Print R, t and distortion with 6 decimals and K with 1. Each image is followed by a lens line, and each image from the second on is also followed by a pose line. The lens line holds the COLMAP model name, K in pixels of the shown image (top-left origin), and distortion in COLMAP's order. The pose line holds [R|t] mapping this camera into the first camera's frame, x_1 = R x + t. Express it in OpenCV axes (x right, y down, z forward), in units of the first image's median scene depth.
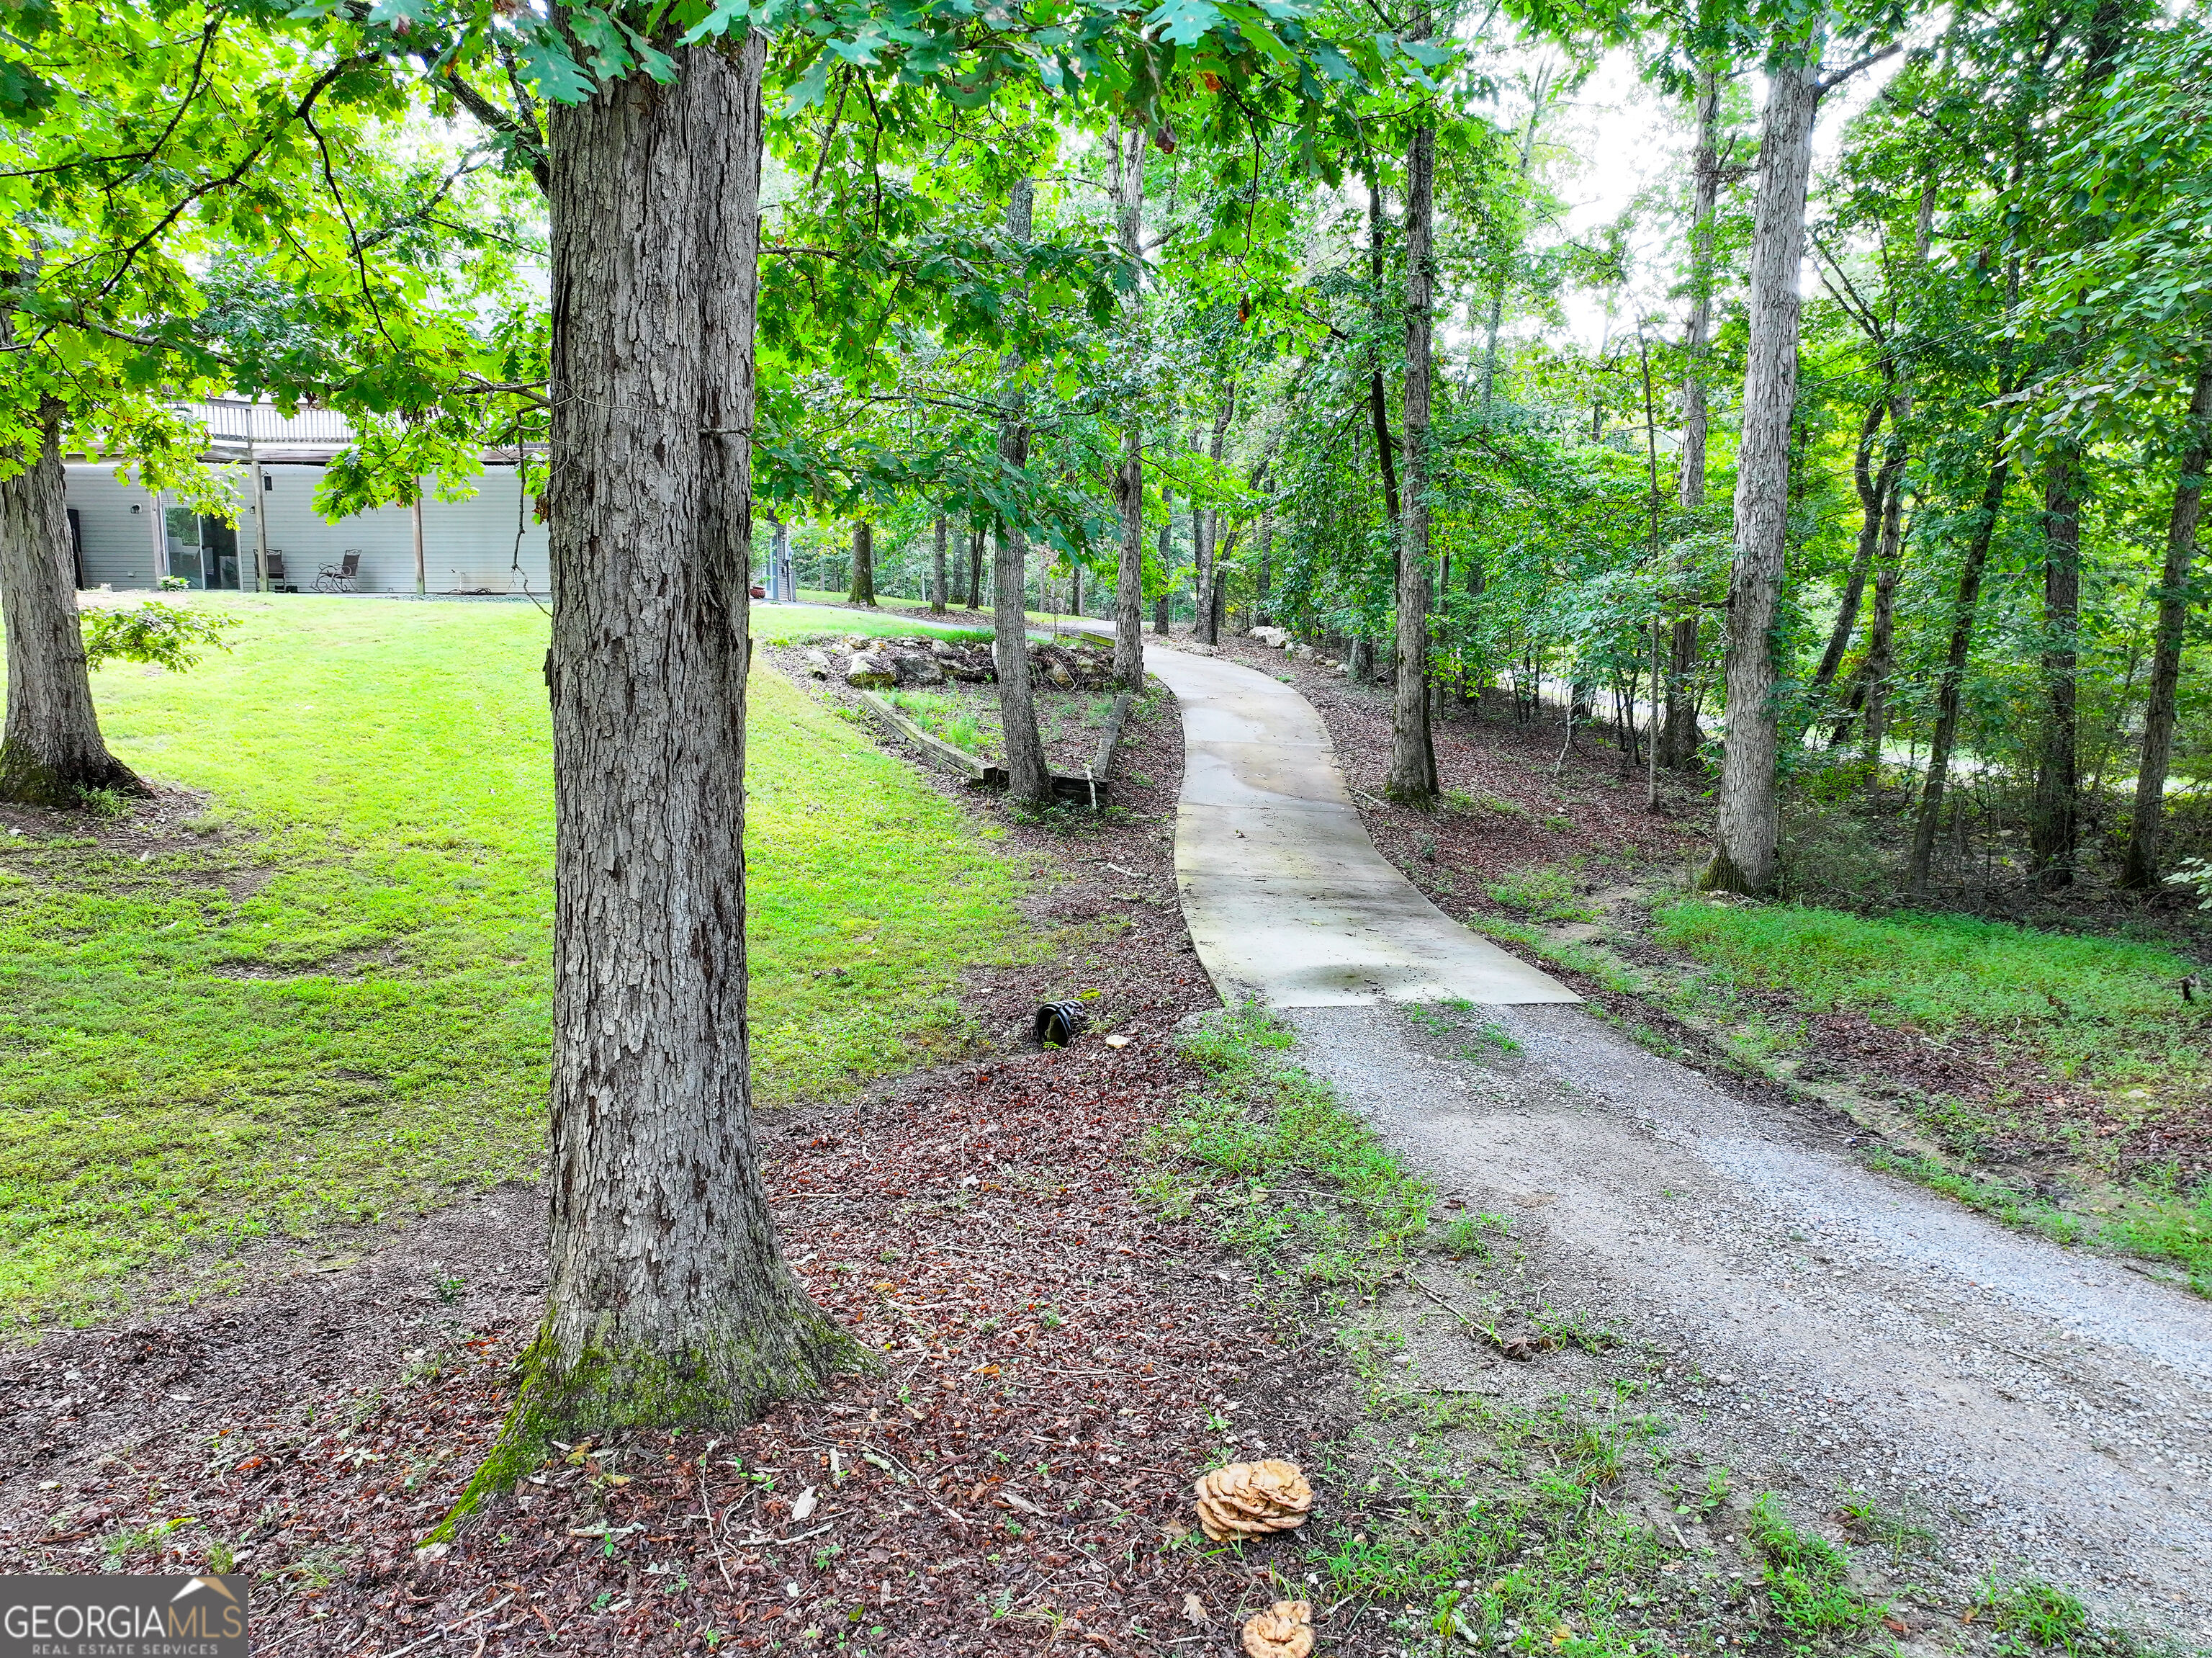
lens RADIAL K [[1576.1, 0, 1109.4], [0, 1576.1, 820.1], [0, 0, 1]] dist [-0.001515, 0.026098]
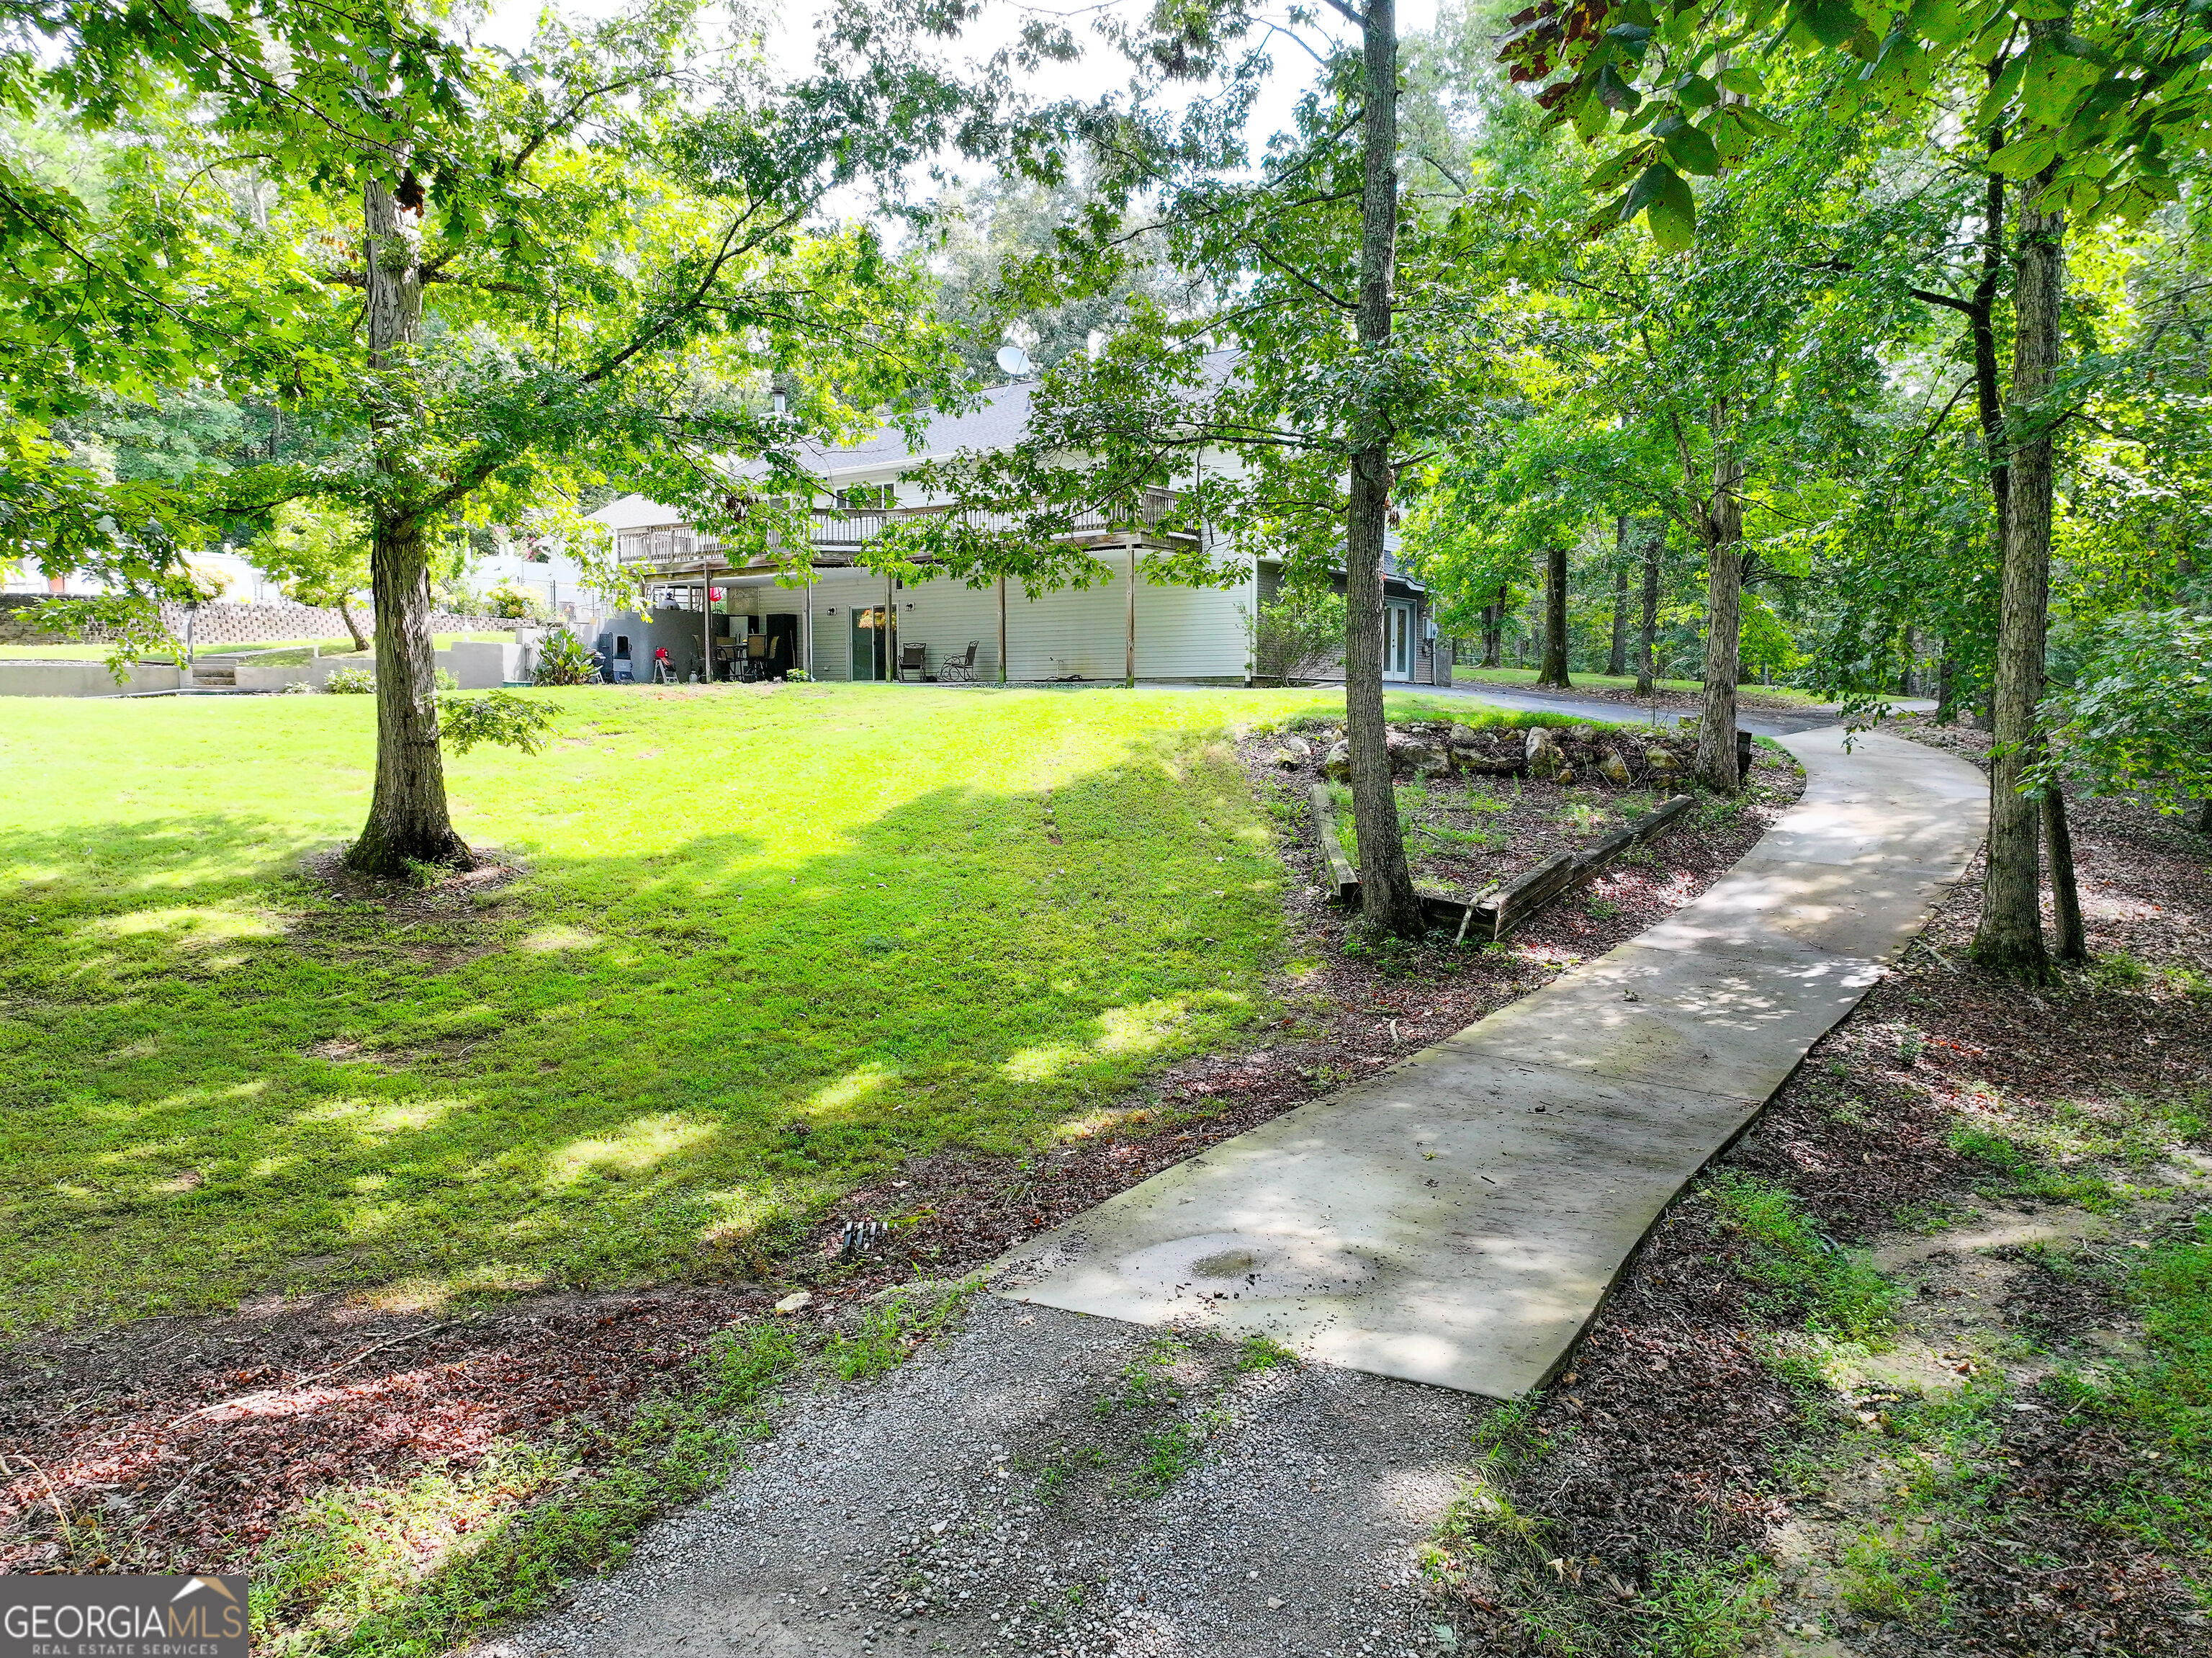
lens RADIAL K [[1576.1, 0, 1109.4], [0, 1576.1, 820.1], [0, 0, 1]] dist [-0.001515, 0.026098]
pose [[0.824426, 0.034930, -0.564891, 0.218762], [-0.064446, 0.997396, -0.032381, -0.024167], [0.562289, 0.063100, 0.824530, 0.200172]]
